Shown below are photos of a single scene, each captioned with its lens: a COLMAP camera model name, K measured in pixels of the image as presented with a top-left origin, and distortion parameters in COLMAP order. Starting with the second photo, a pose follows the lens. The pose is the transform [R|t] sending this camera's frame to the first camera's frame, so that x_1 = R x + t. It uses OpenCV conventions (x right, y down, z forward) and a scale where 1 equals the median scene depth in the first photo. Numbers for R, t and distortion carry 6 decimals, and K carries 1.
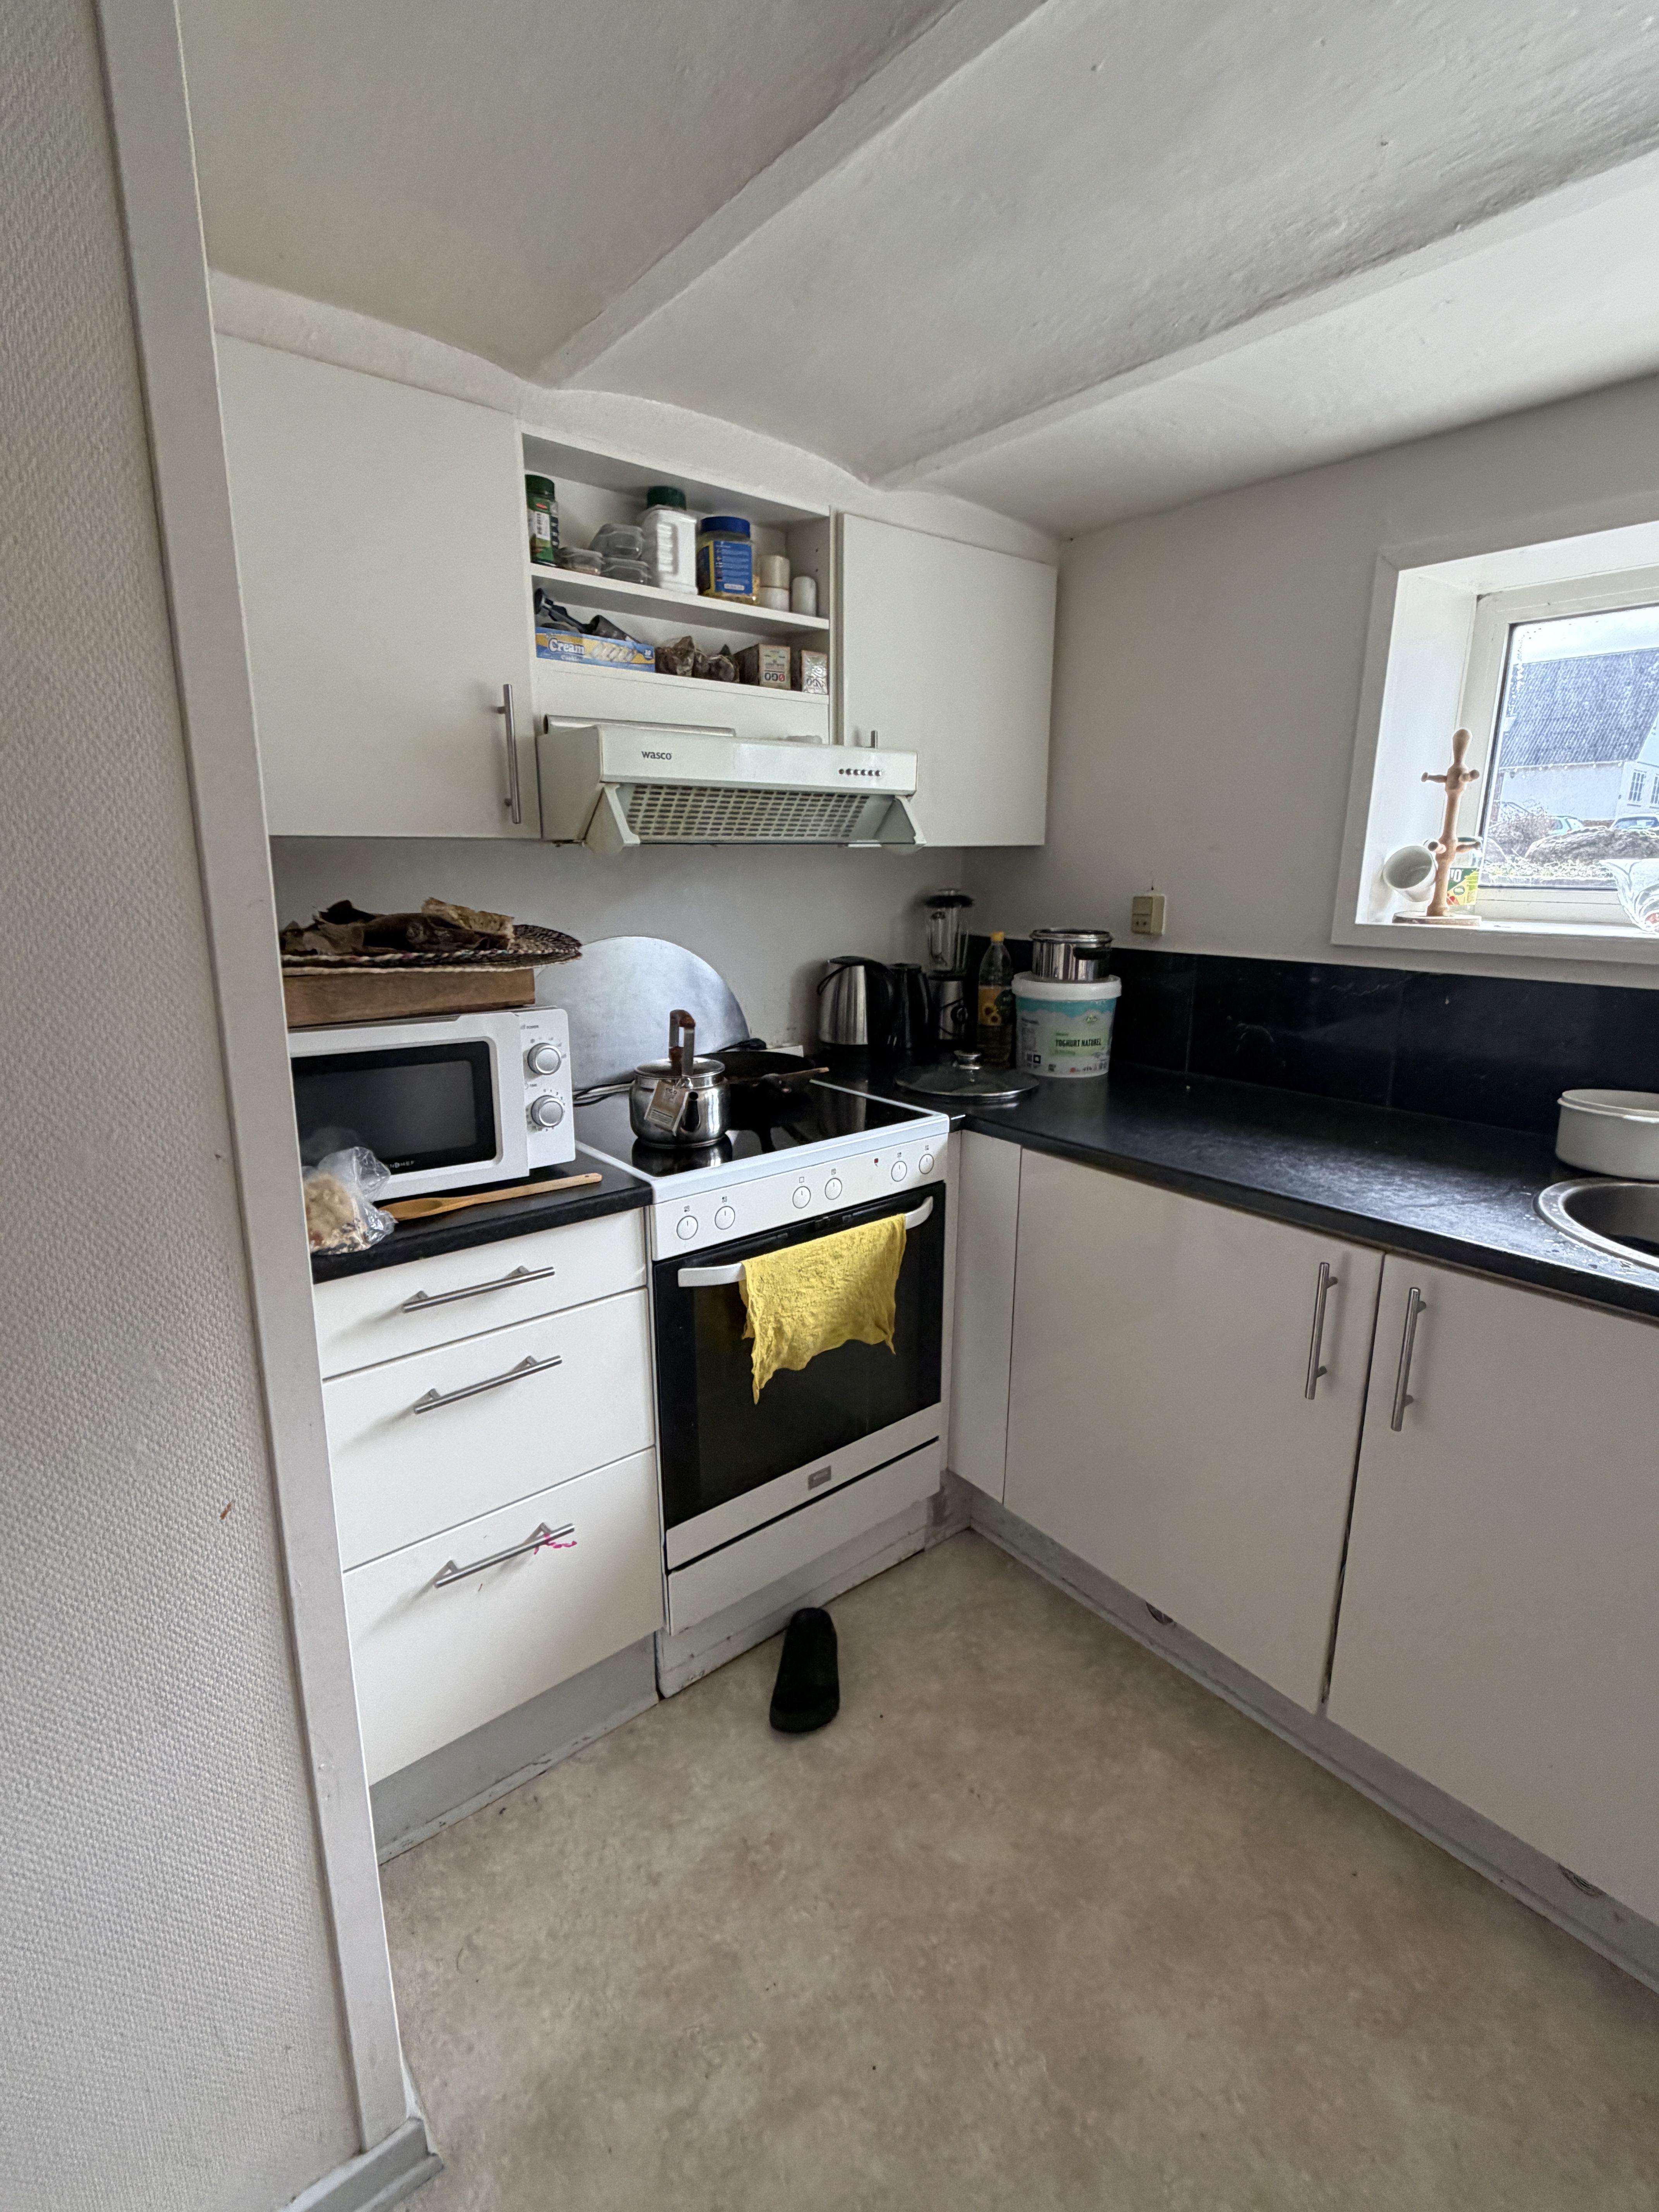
lens RADIAL K [[1013.7, 0, 829.9], [0, 1013.7, 1102.5], [0, 0, 1]] dist [0.000158, 0.000412]
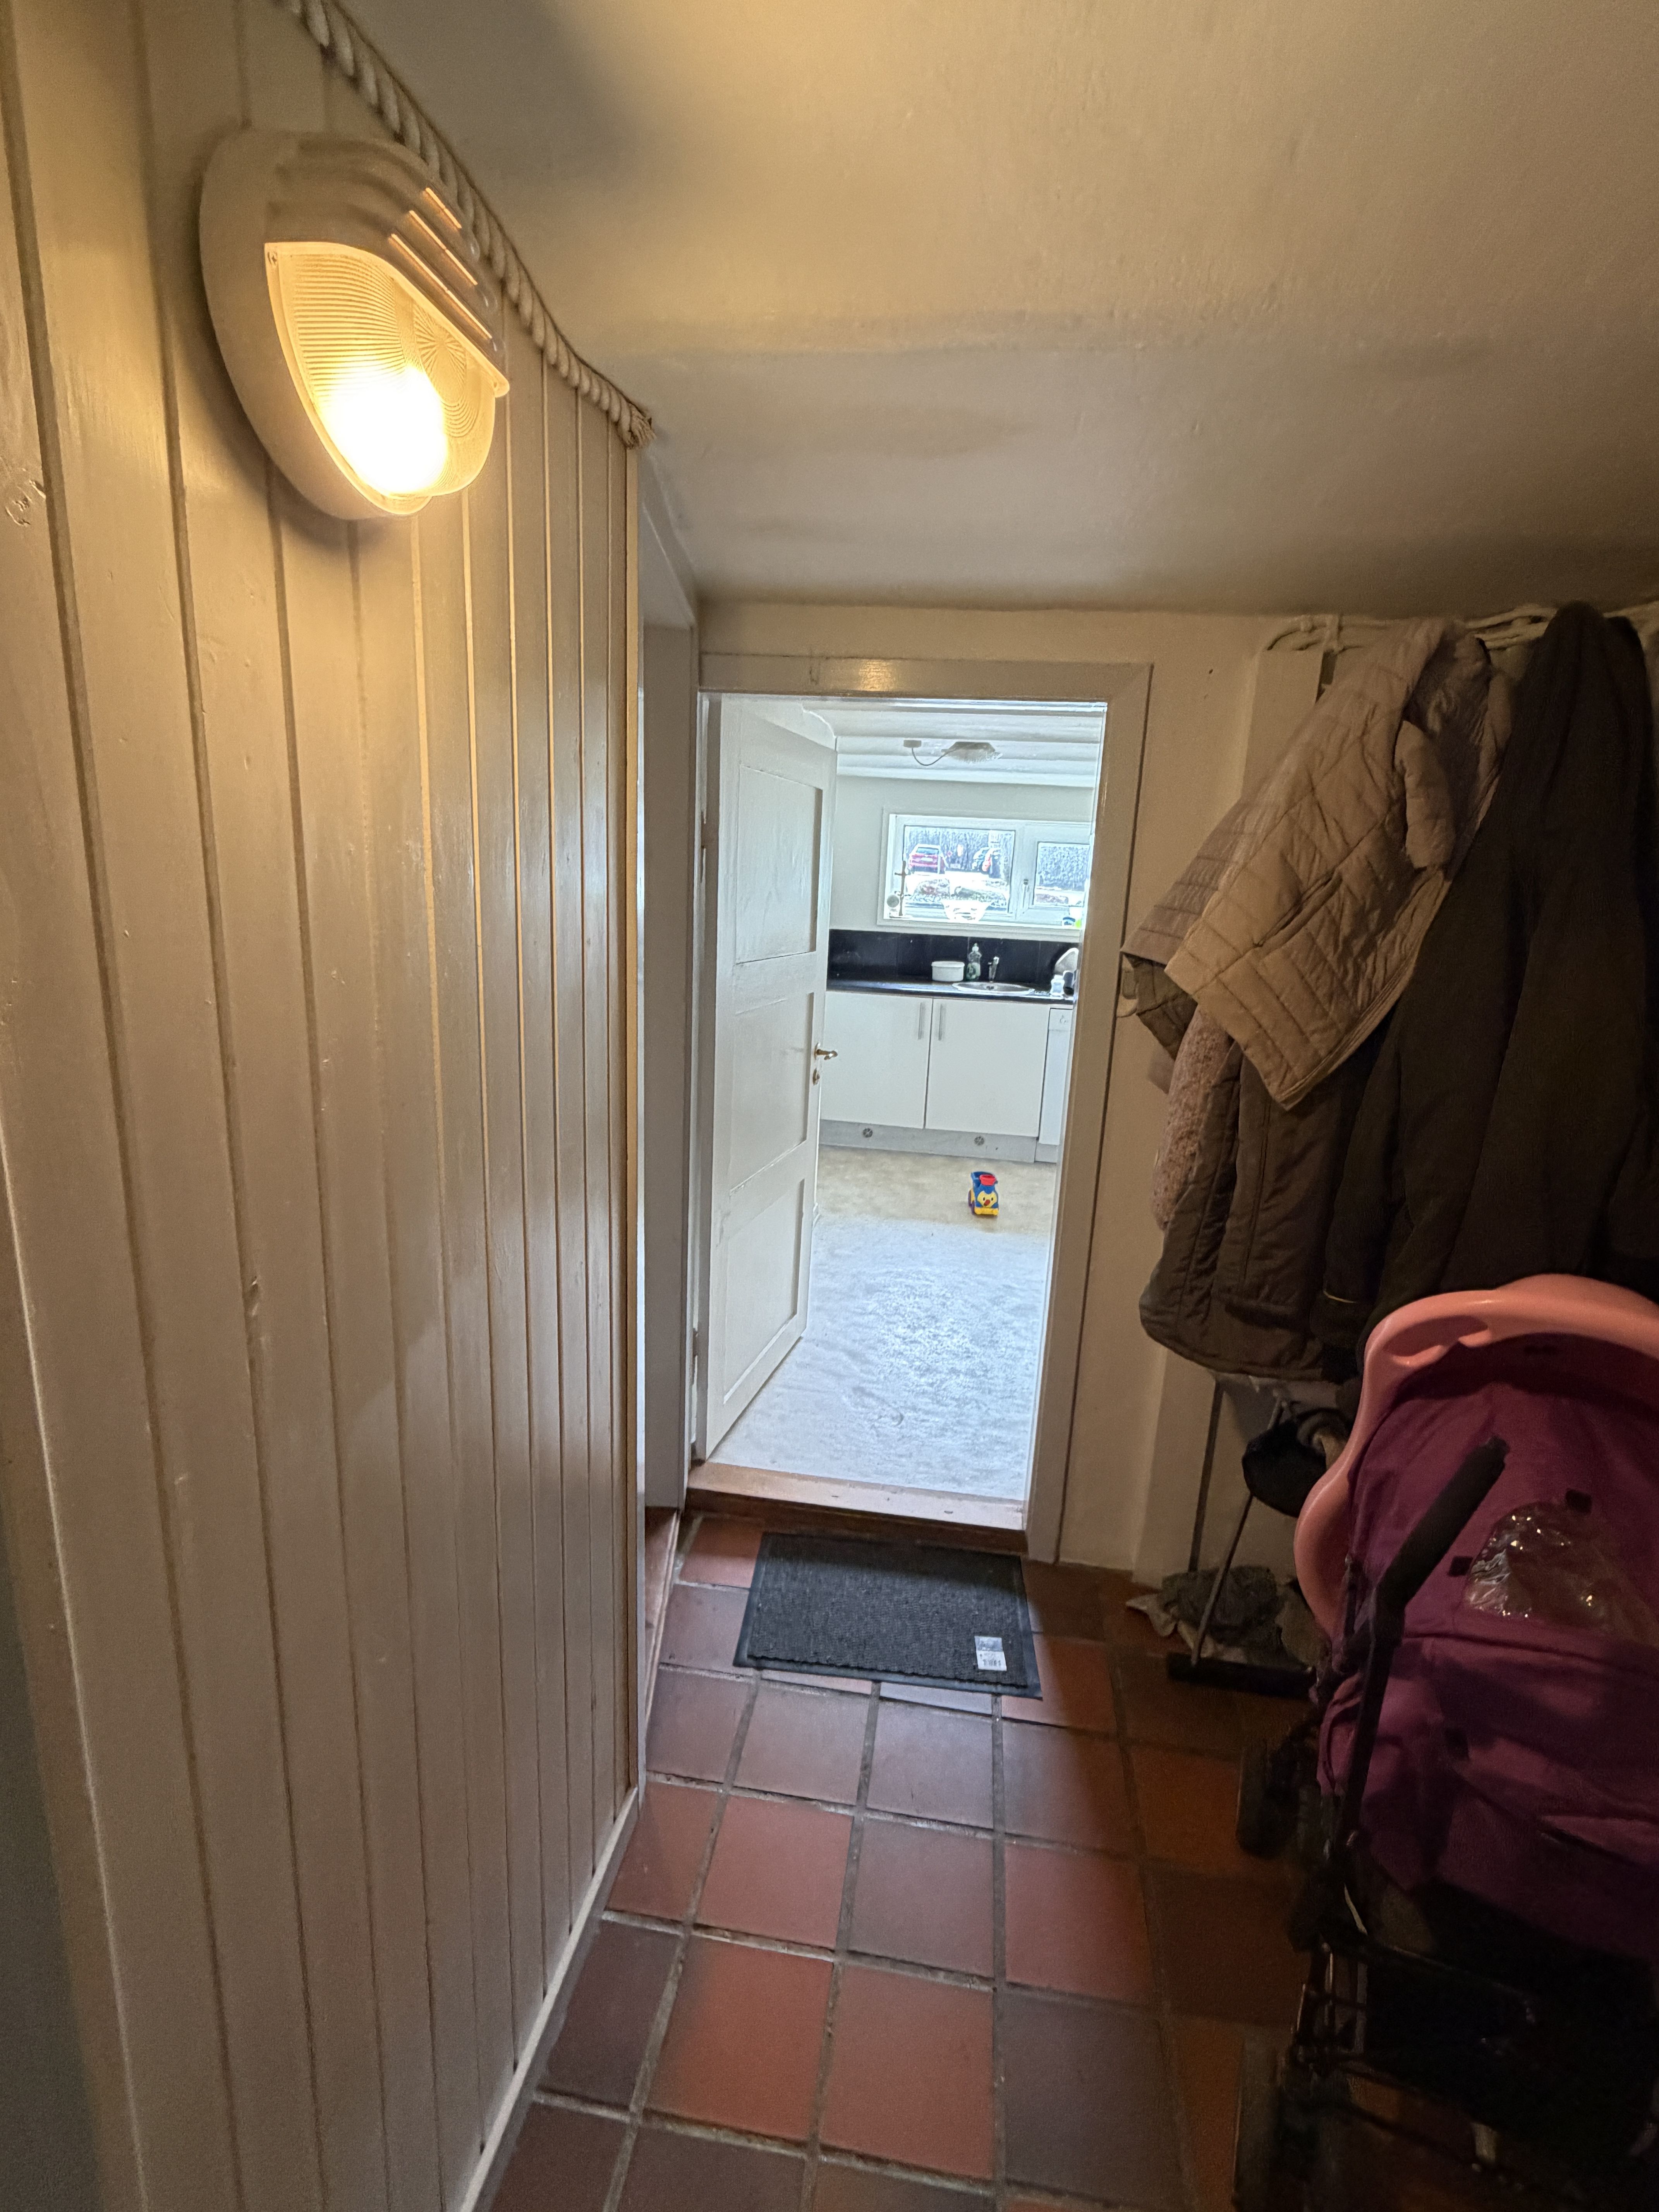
lens RADIAL K [[1013.7, 0, 829.9], [0, 1013.7, 1102.5], [0, 0, 1]] dist [0.000158, 0.000412]
pose [[0.743986, -0.114189, 0.658366, -1.851730], [0.109617, 0.992799, 0.048322, 0.237791], [-0.659143, 0.036217, 0.751145, -1.322776]]
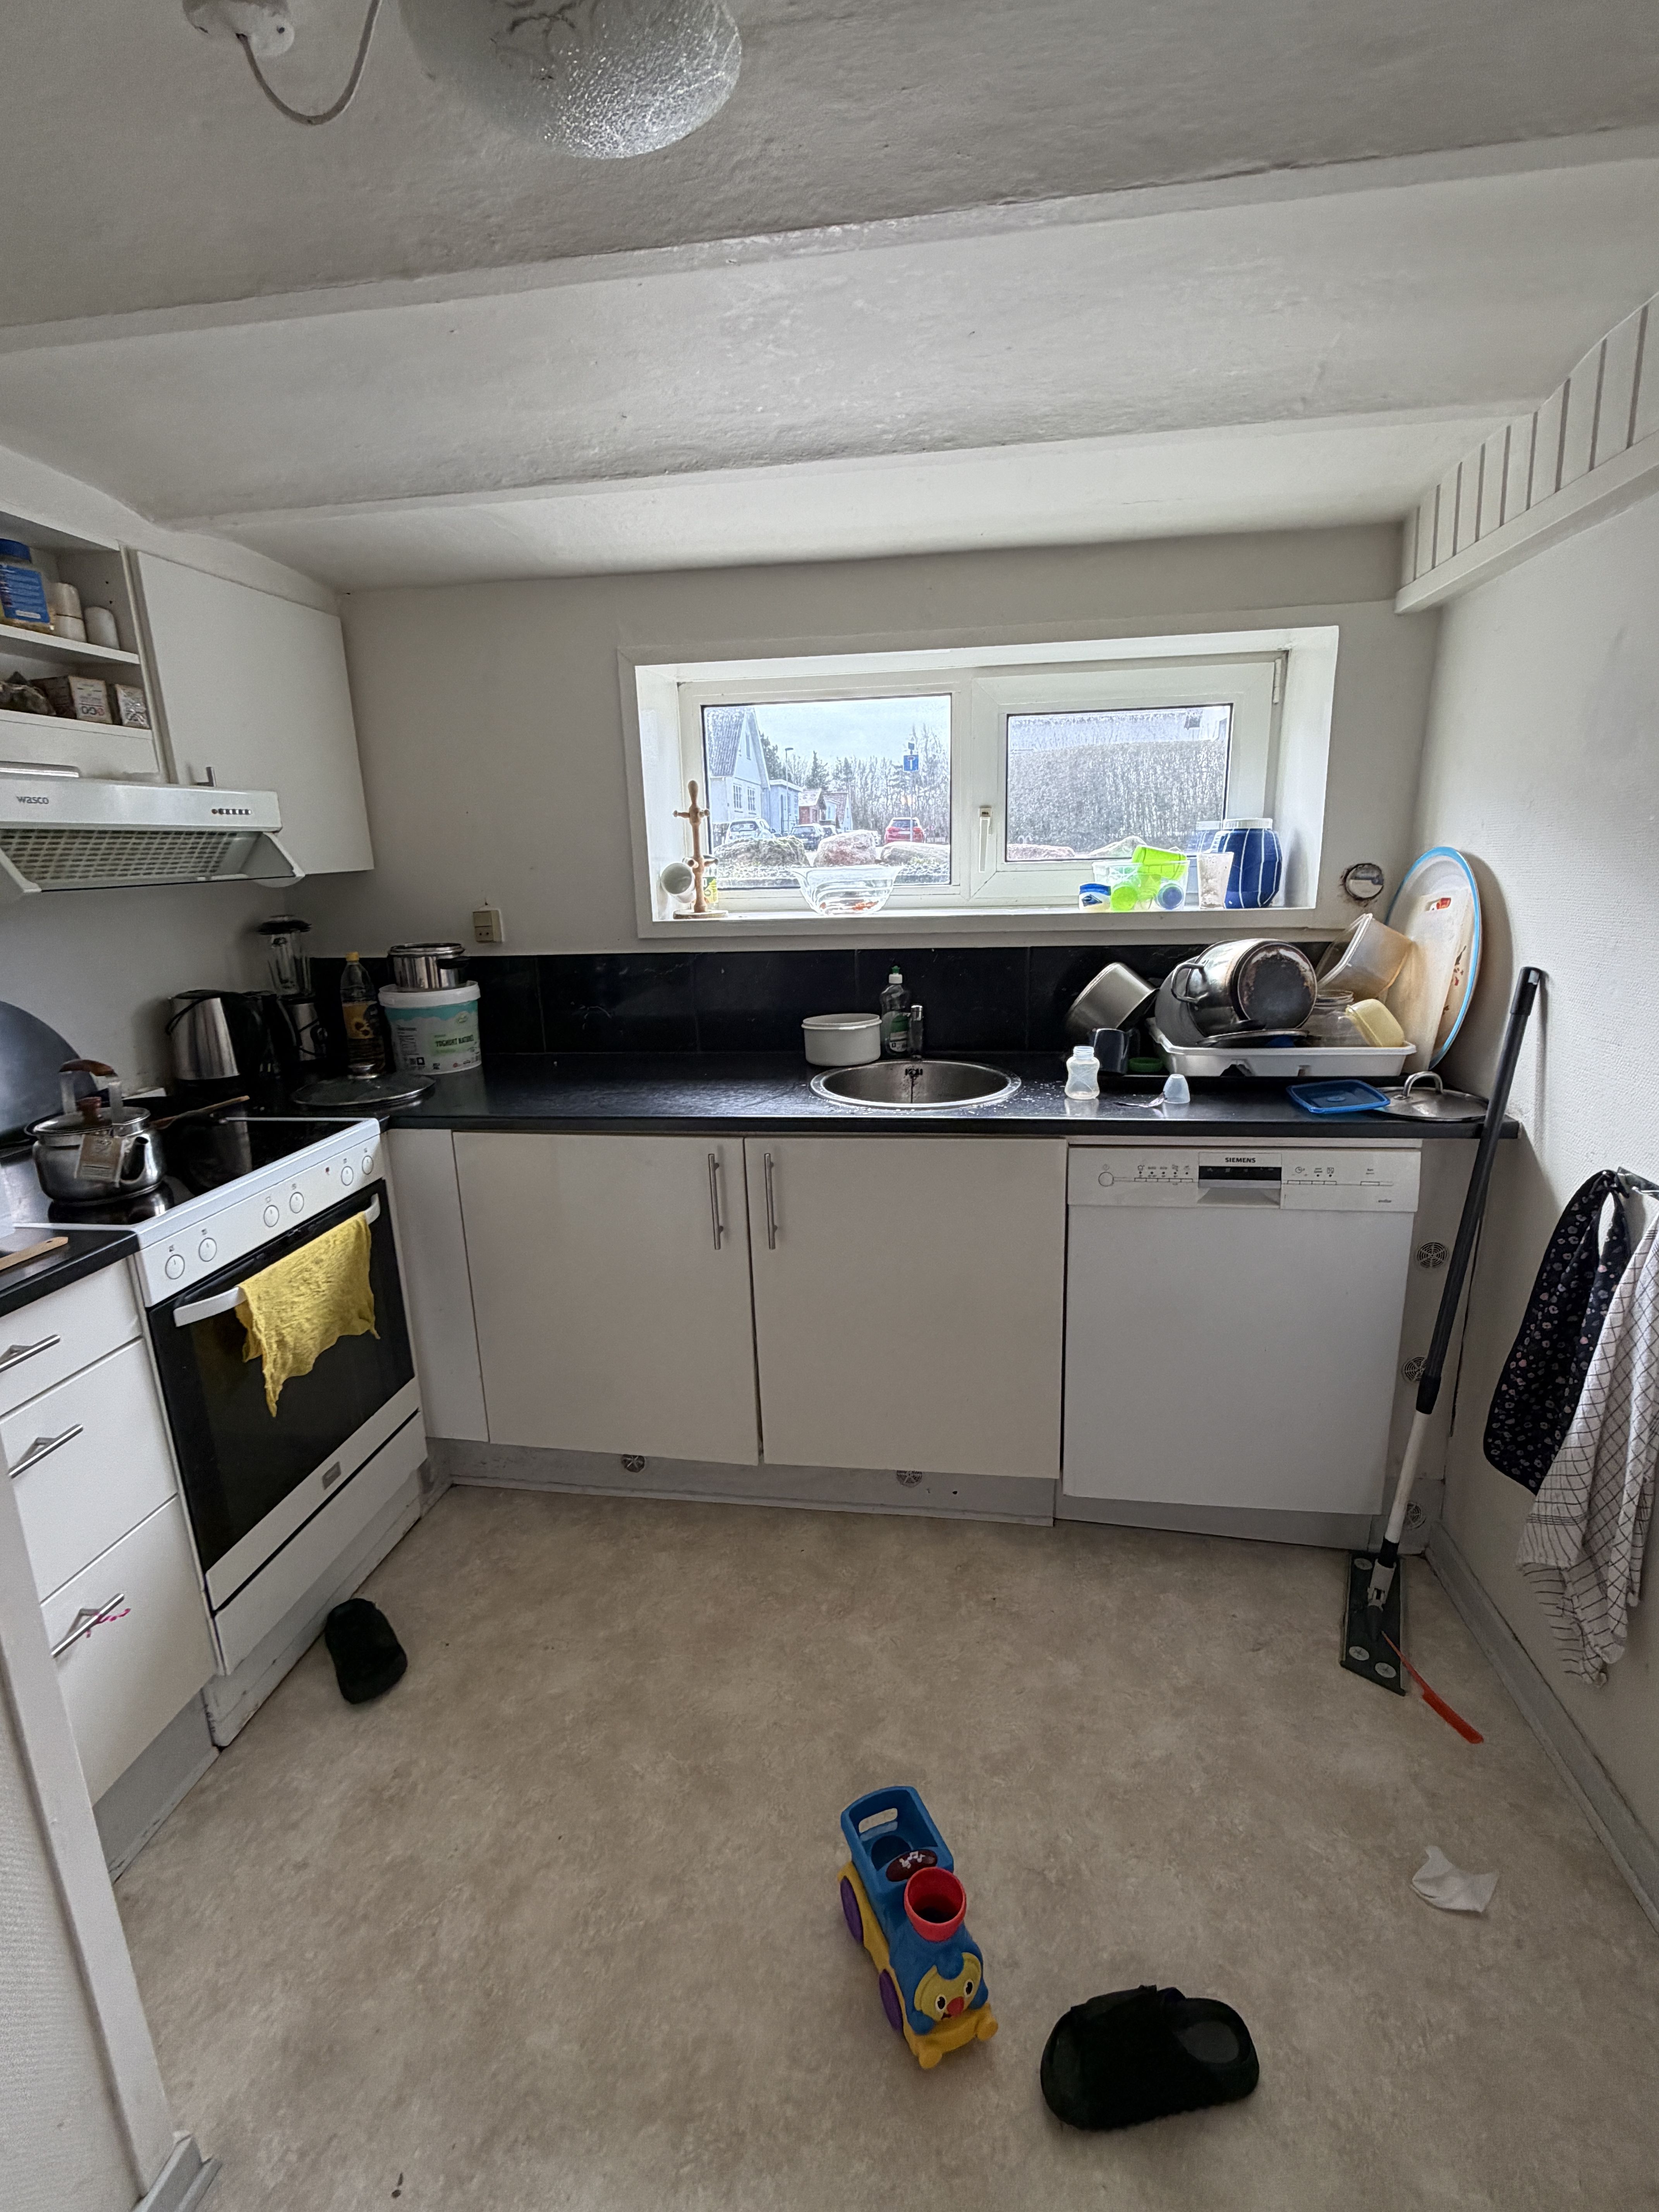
lens RADIAL K [[1013.7, 0, 829.9], [0, 1013.7, 1102.5], [0, 0, 1]] dist [0.000158, 0.000412]
pose [[0.739646, -0.185264, 0.646993, -0.236962], [0.188164, 0.979951, 0.065495, 0.016614], [-0.646156, 0.073298, 0.759678, -0.169252]]
